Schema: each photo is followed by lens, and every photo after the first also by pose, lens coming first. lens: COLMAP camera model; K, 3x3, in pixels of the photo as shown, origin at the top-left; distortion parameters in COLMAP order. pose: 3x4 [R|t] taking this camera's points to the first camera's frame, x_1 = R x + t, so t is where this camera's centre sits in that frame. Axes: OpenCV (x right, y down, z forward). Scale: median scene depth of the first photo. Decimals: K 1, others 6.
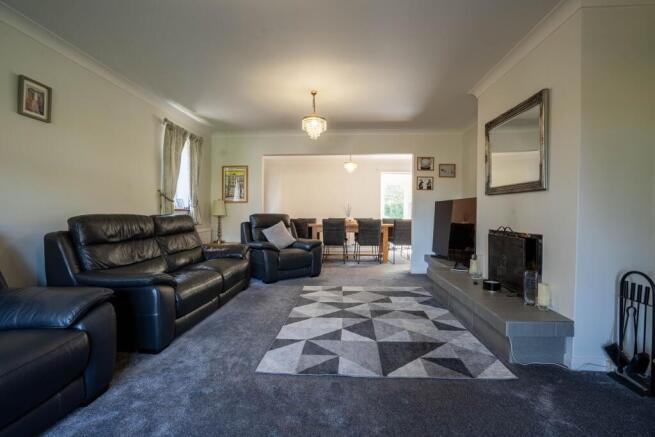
lens RADIAL K [[306.4, 0, 324.0], [0, 306.4, 215.8], [0, 0, 1]] dist [-0.071985, 0.026977]
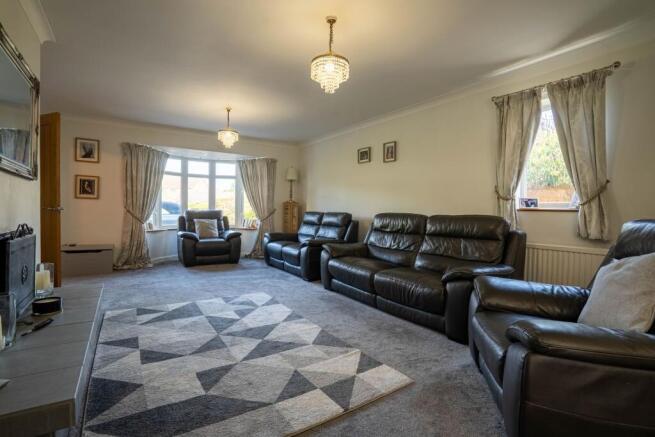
lens RADIAL K [[306.4, 0, 324.0], [0, 306.4, 215.8], [0, 0, 1]] dist [-0.071985, 0.026977]
pose [[-0.787665, -0.001027, -0.616103, 0.460299], [-0.021468, 0.999437, 0.025781, -0.022243], [0.615730, 0.033533, -0.787244, 1.907744]]
